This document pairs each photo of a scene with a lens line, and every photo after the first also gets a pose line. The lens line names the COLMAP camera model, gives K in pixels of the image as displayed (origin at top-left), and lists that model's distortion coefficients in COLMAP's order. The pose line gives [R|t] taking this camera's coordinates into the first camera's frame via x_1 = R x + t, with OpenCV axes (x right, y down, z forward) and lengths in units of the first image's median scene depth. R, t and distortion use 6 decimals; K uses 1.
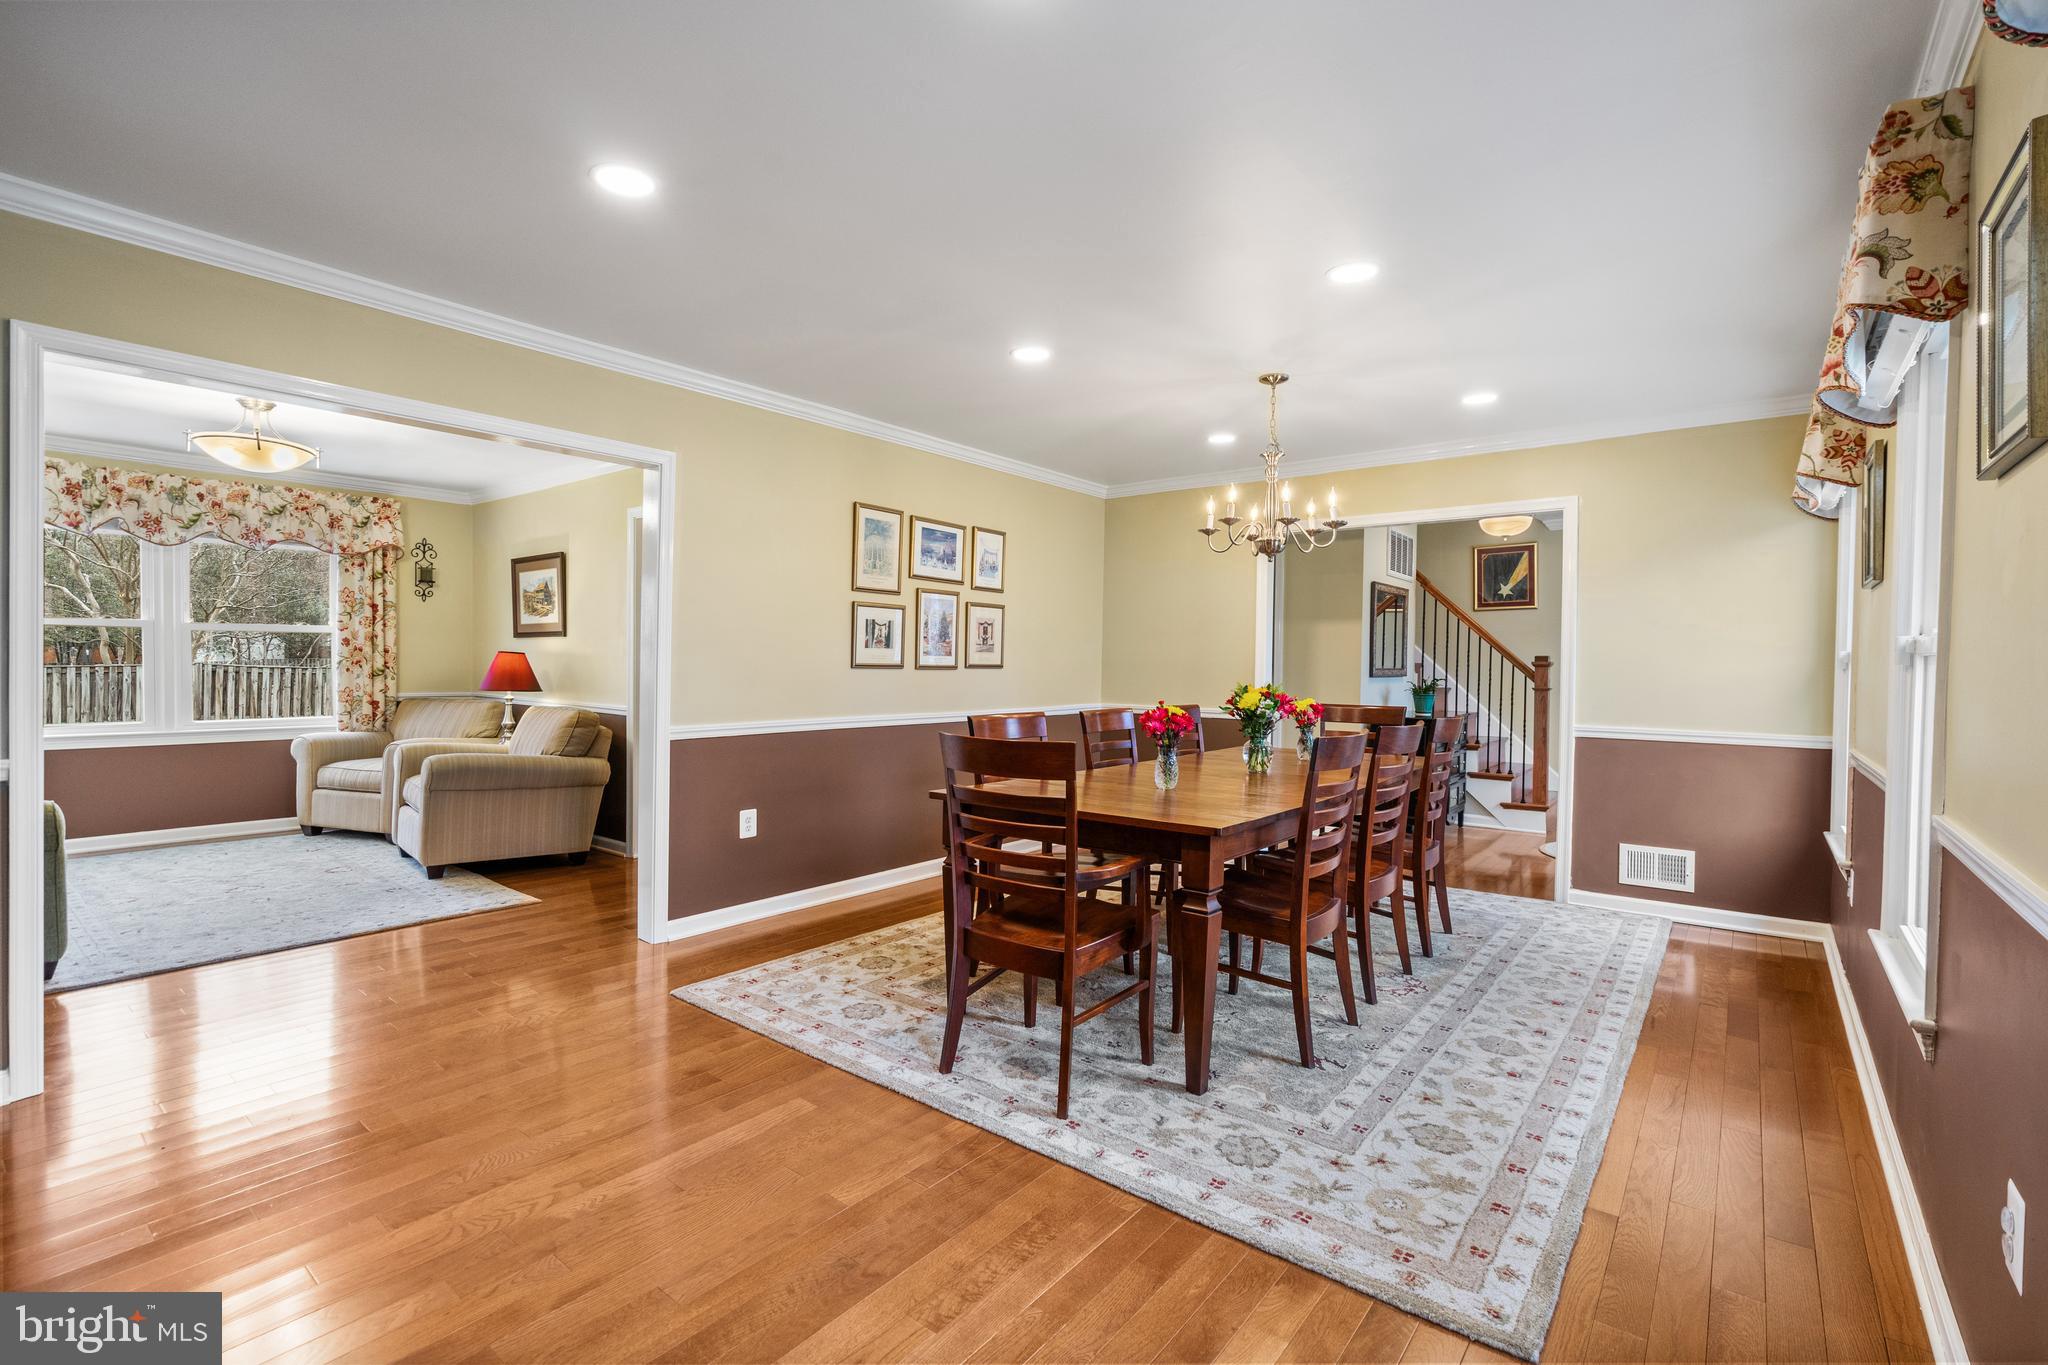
lens RADIAL K [[928.5, 0, 1005.0], [0, 928.5, 671.7], [0, 0, 1]] dist [-0.008523, 0.001770]
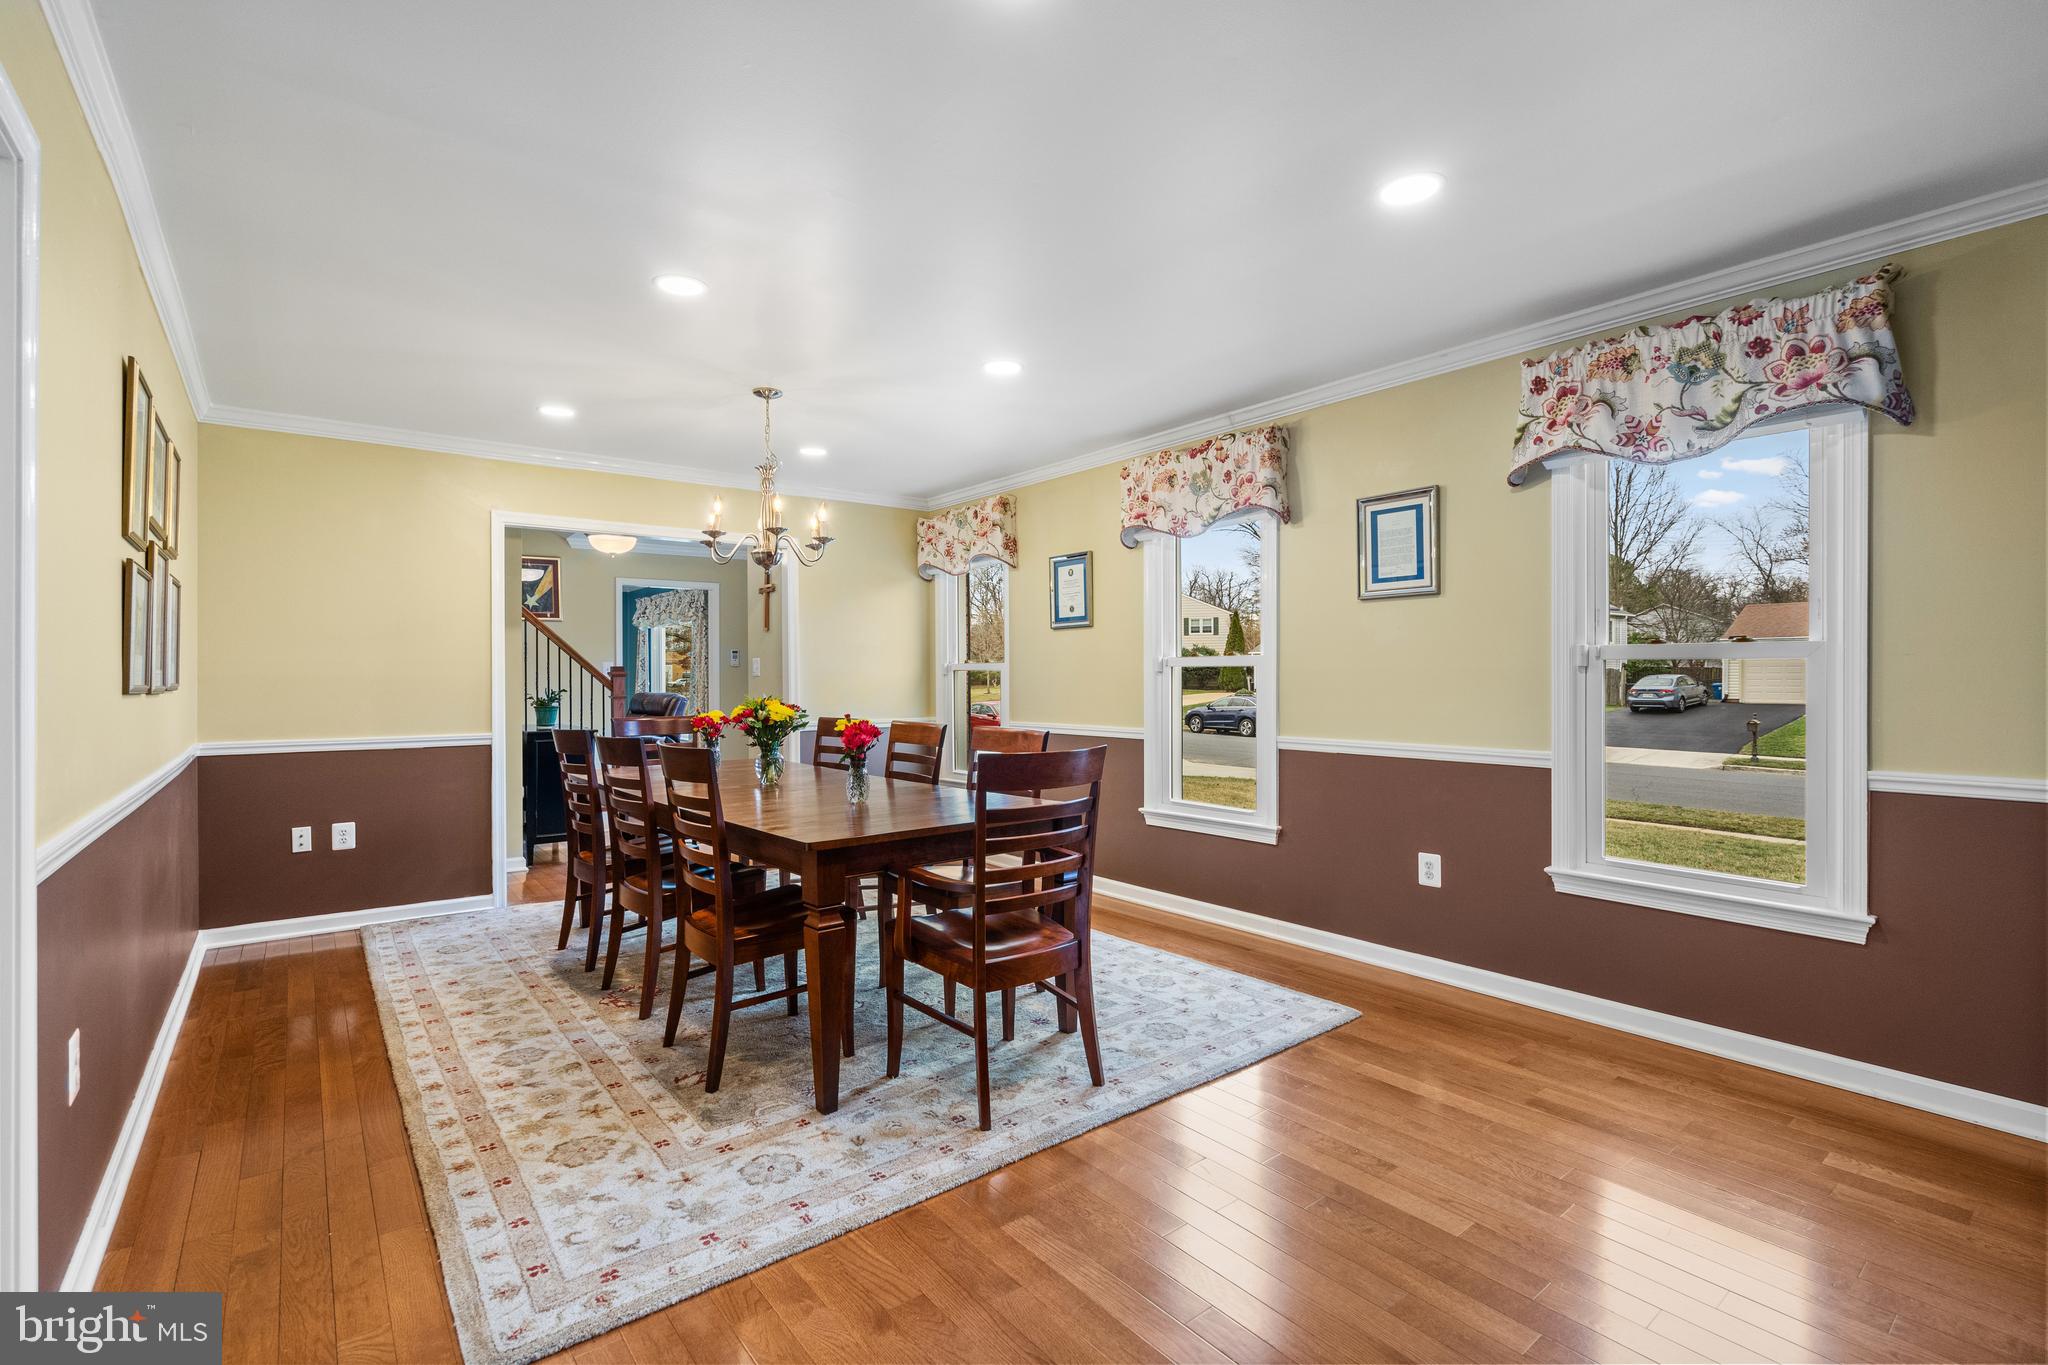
lens RADIAL K [[928.5, 0, 1010.8], [0, 928.5, 676.2], [0, 0, 1]] dist [-0.008523, 0.001770]
pose [[0.217564, -0.012283, 0.975969, -0.772641], [0.016395, 0.999826, 0.008929, -0.015869], [-0.975908, 0.014058, 0.217728, 0.634108]]
